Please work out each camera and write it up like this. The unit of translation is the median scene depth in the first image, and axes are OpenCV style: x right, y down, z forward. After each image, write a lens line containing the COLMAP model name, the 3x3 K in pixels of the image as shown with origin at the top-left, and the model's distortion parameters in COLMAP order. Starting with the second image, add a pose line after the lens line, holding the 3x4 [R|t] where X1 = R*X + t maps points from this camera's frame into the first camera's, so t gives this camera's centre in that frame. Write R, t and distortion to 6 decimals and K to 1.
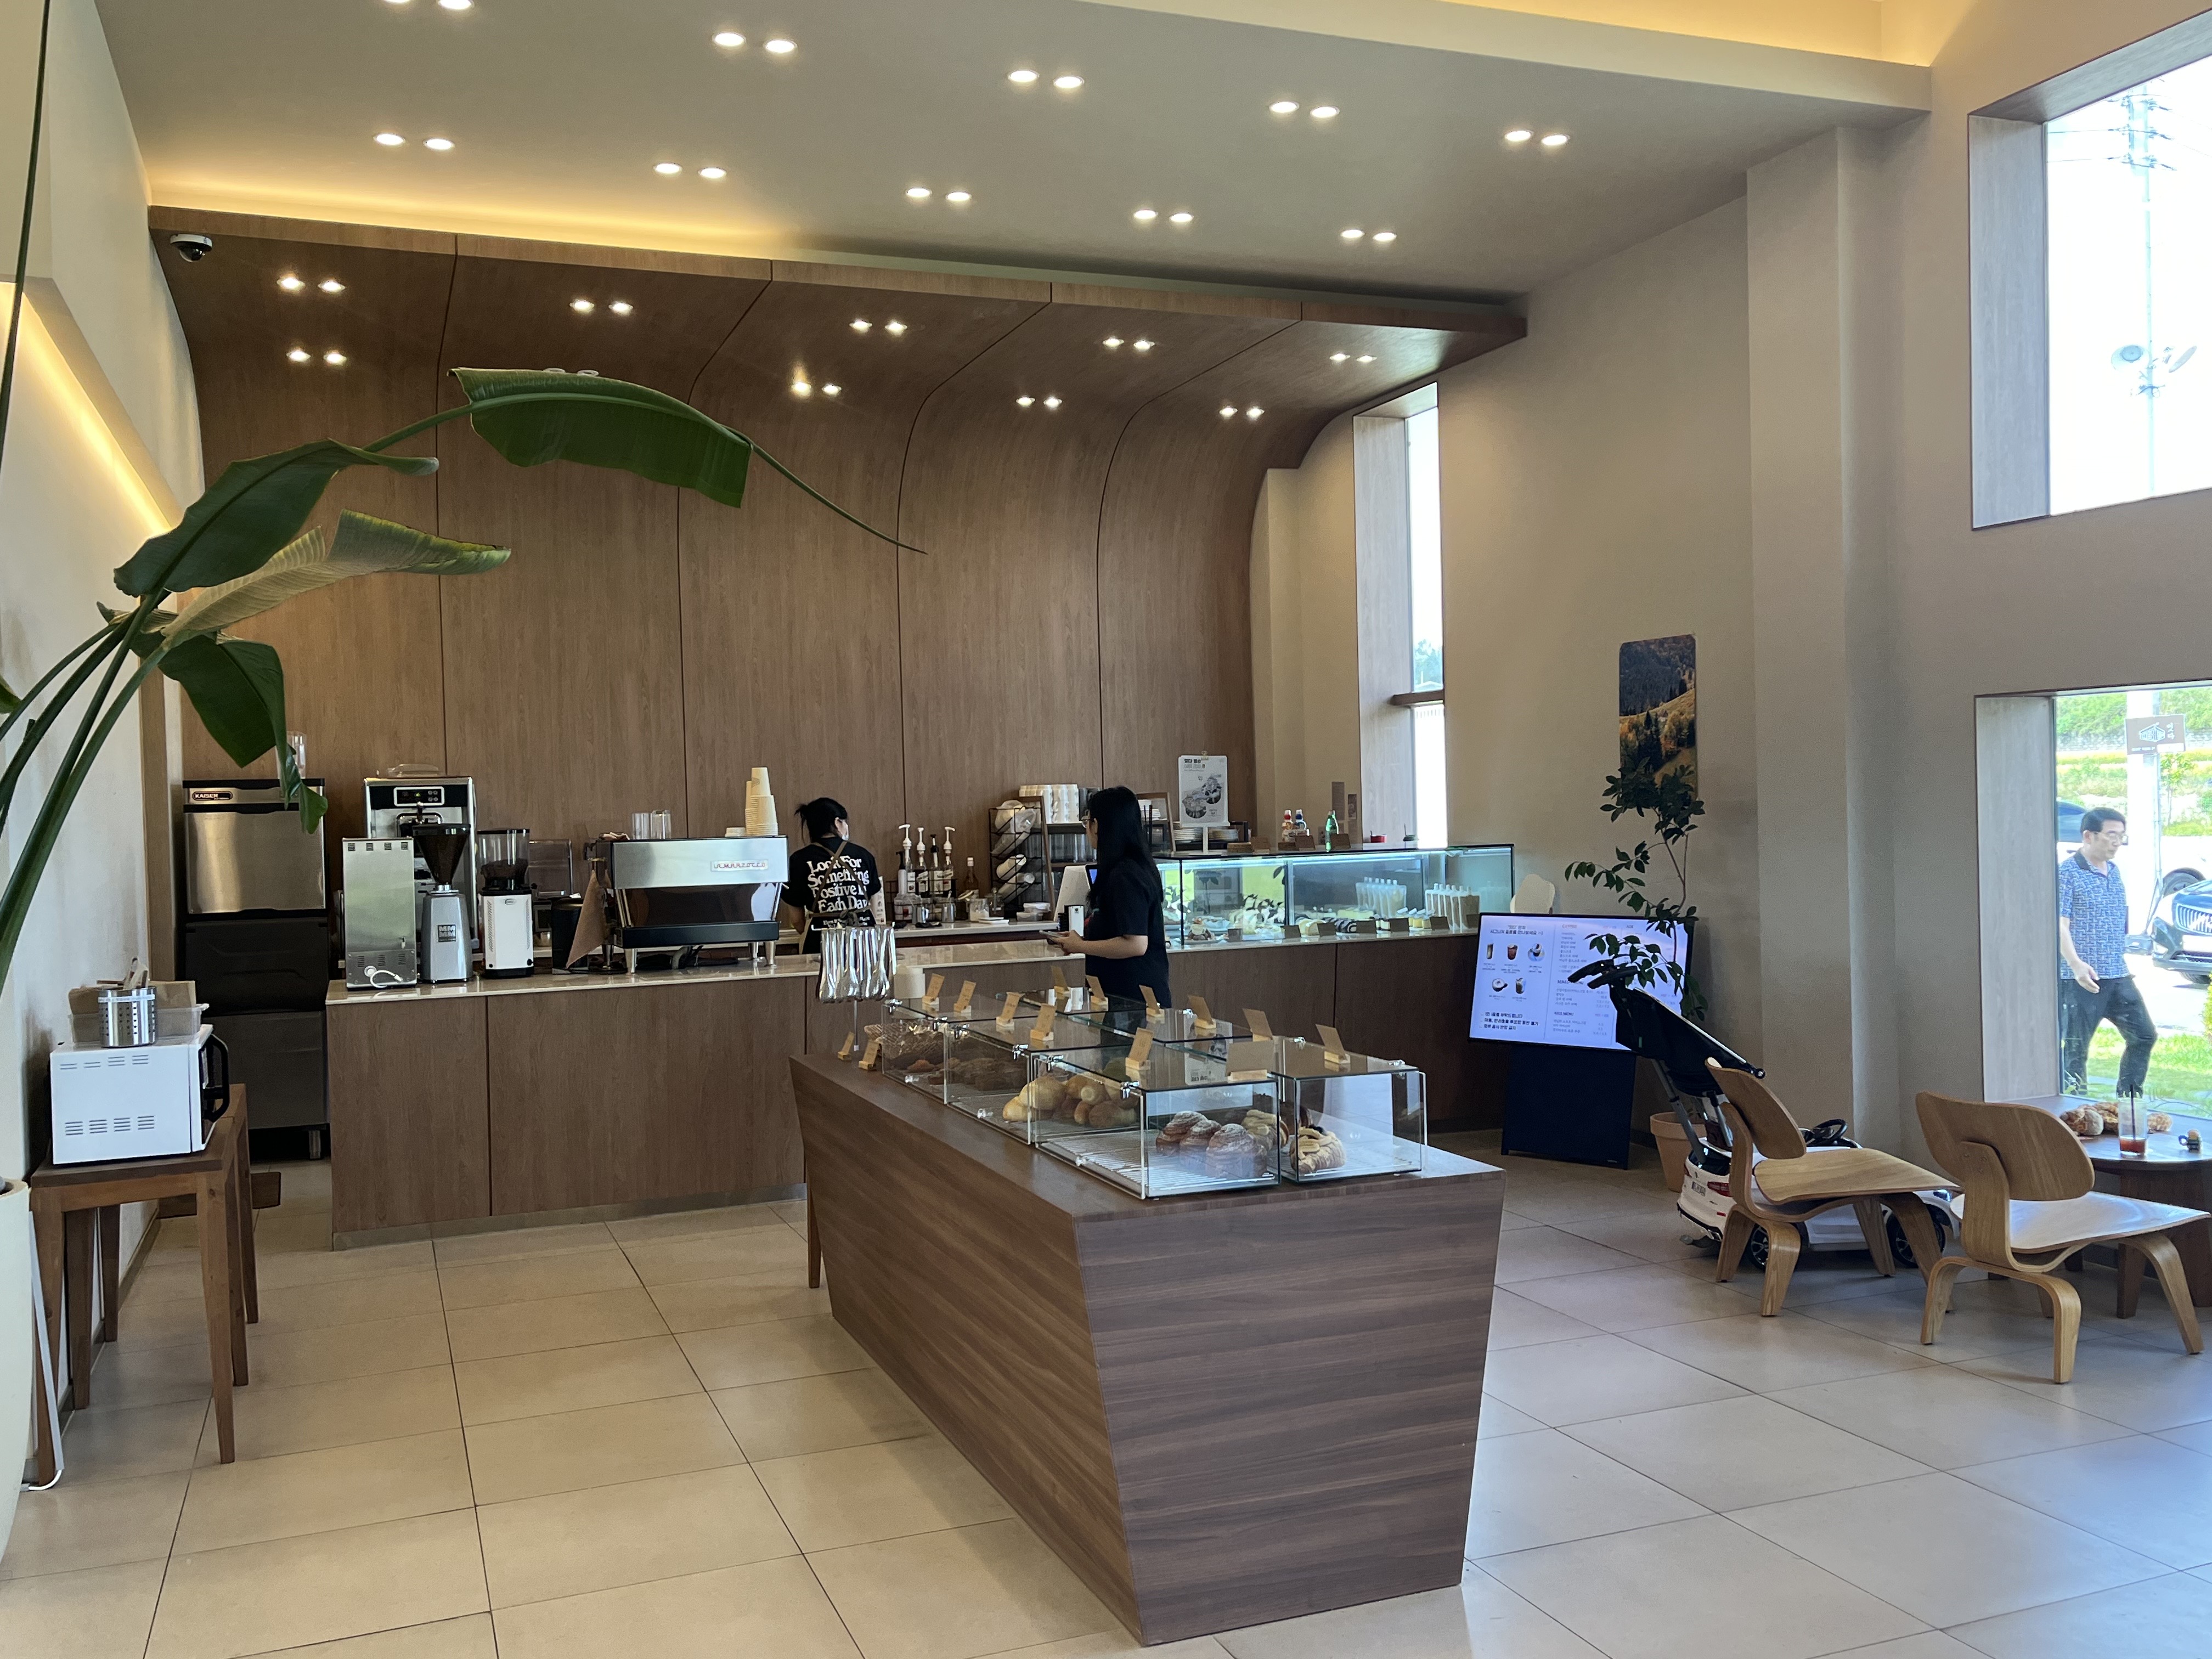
lens RADIAL K [[1890.6, 0, 1106.0], [0, 1890.6, 829.5], [0, 0, 1]] dist [-0.000514, -0.000075]
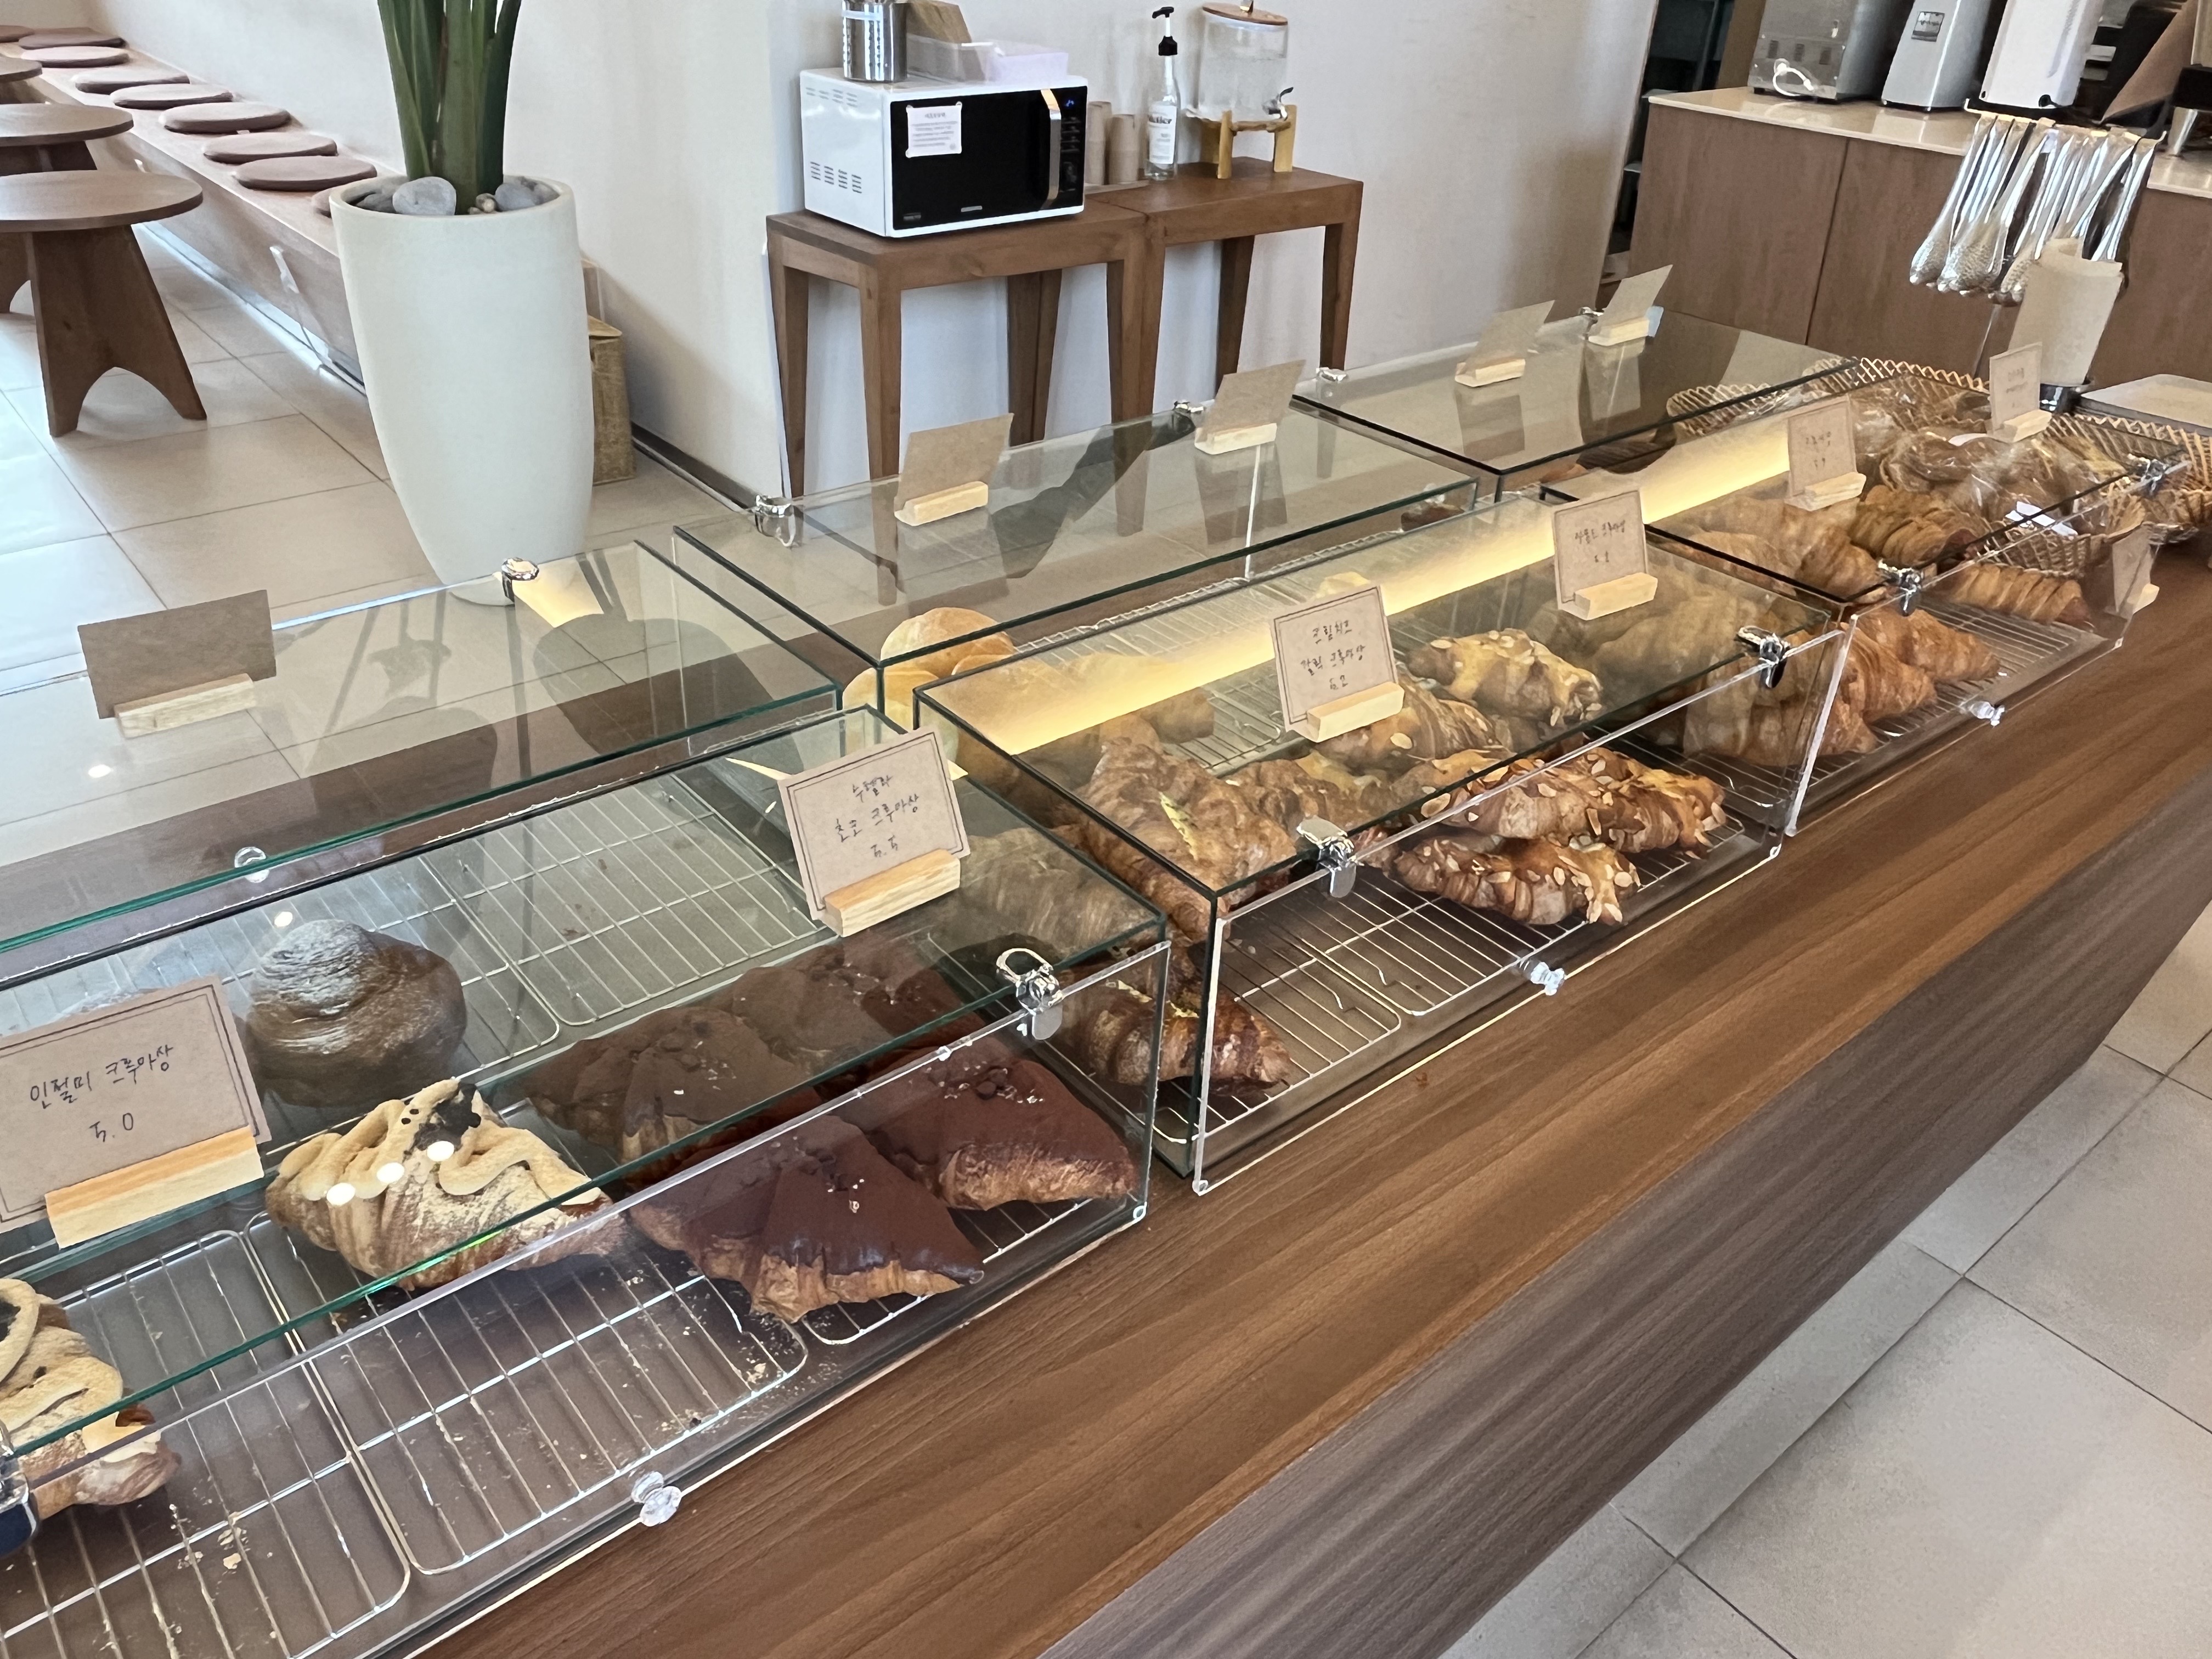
lens RADIAL K [[1642.2, 0, 1106.0], [0, 1642.2, 829.5], [0, 0, 1]] dist [0.003595, 0.001721]
pose [[0.315024, 0.539760, -0.780653, 0.190071], [-0.064877, 0.832856, 0.549674, -0.009010], [0.946864, -0.122514, 0.297388, 0.689521]]
